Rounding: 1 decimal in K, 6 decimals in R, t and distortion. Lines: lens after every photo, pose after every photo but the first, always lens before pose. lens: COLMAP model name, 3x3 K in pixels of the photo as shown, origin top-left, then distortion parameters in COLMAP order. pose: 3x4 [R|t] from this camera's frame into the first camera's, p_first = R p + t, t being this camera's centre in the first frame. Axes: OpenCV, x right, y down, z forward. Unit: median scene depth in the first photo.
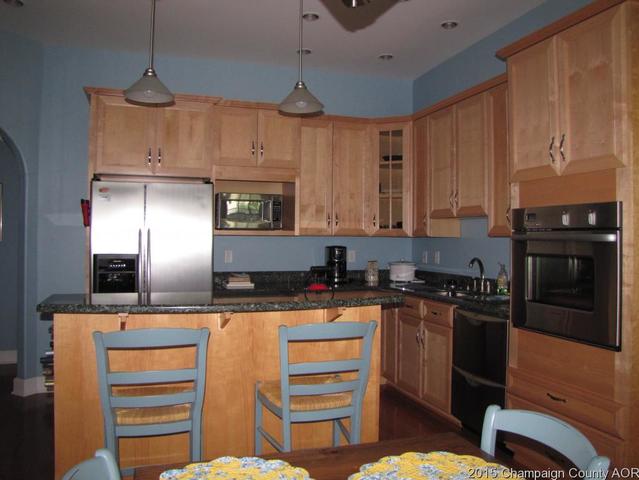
lens RADIAL K [[535.9, 0, 319.5], [0, 535.9, 240.0], [0, 0, 1]] dist [-0.212484, 0.182303]
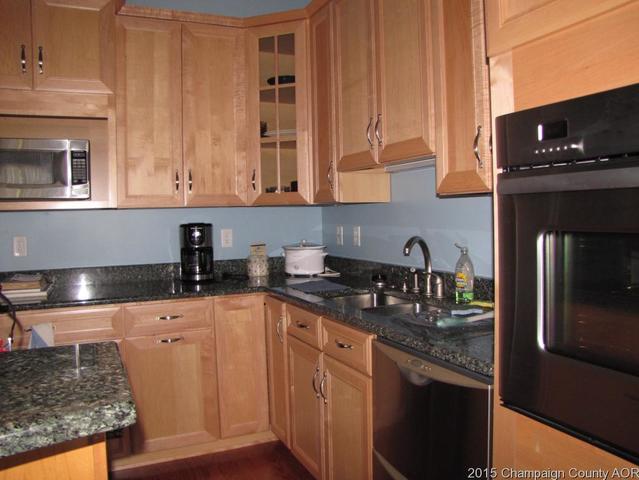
lens RADIAL K [[535.9, 0, 319.5], [0, 535.9, 240.0], [0, 0, 1]] dist [-0.212484, 0.182303]
pose [[0.994546, -0.034676, 0.098364, 0.125587], [0.030522, 0.998590, 0.043425, 0.008956], [-0.099731, -0.040186, 0.994203, 0.403401]]
